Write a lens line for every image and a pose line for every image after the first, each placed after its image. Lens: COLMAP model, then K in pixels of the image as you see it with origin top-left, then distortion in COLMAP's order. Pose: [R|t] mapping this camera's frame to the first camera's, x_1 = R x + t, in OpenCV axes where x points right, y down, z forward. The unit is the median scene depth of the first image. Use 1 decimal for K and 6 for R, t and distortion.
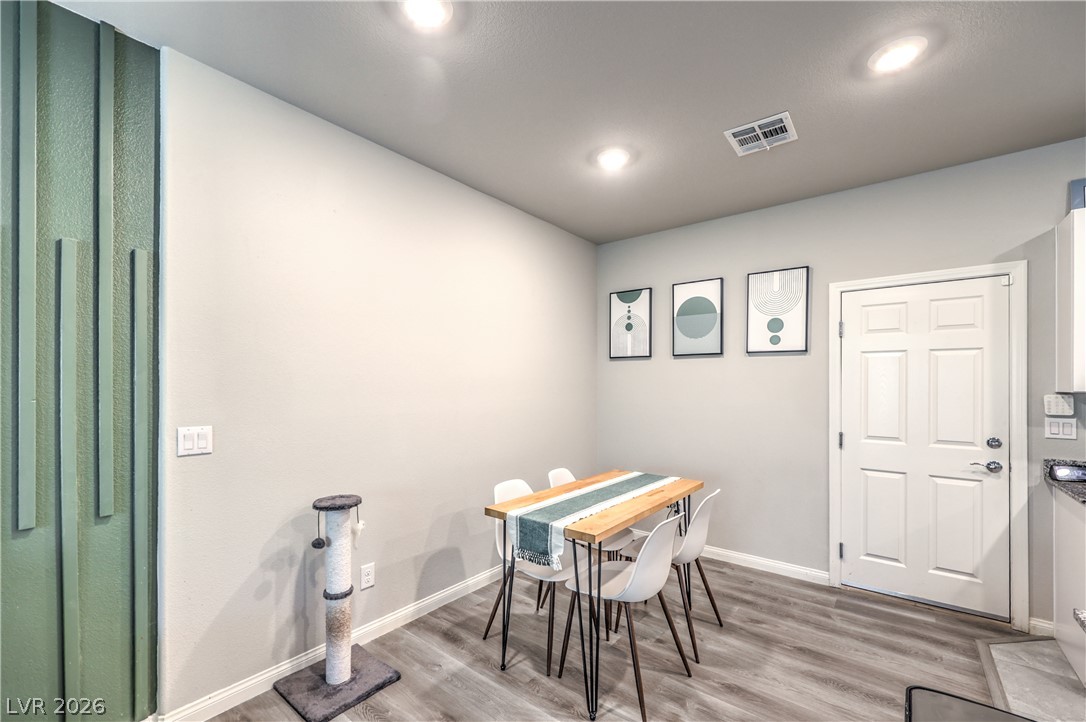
lens RADIAL K [[445.7, 0, 541.2], [0, 445.7, 384.0], [0, 0, 1]] dist [-0.000040, 0.000240]
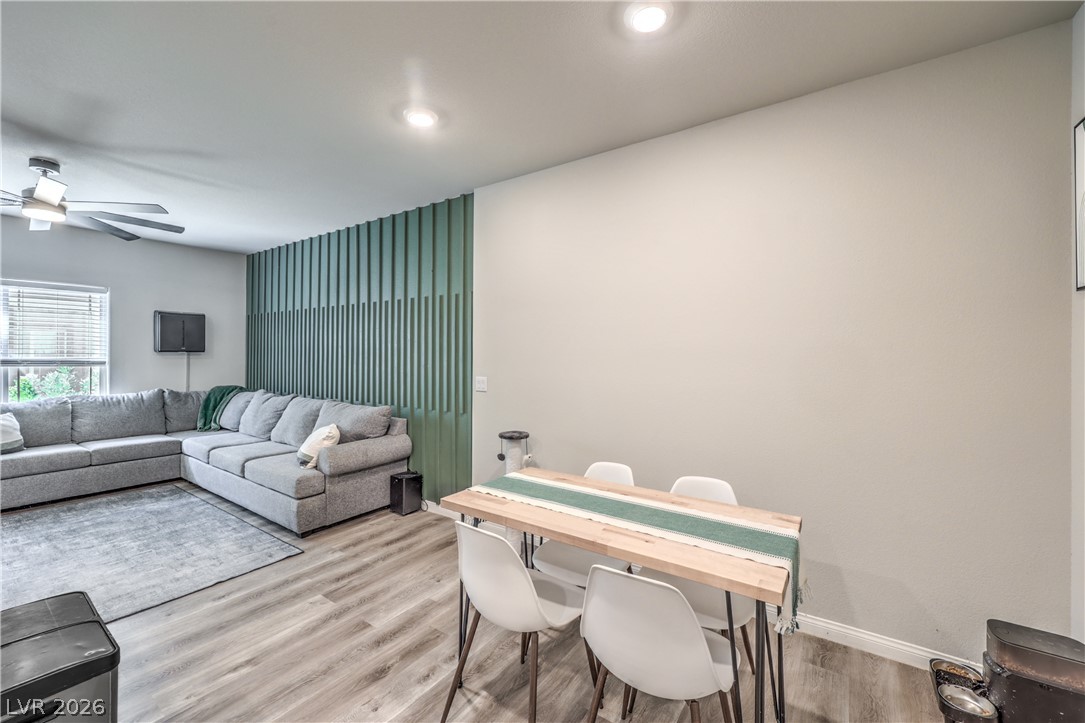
lens RADIAL K [[438.8, 0, 551.1], [0, 438.8, 353.7], [0, 0, 1]] dist [-0.002955, -0.000087]
pose [[0.081862, -0.000891, -0.996643, 0.824874], [-0.003554, 0.999993, -0.001186, -0.000205], [0.996637, 0.003639, 0.081858, 0.827883]]
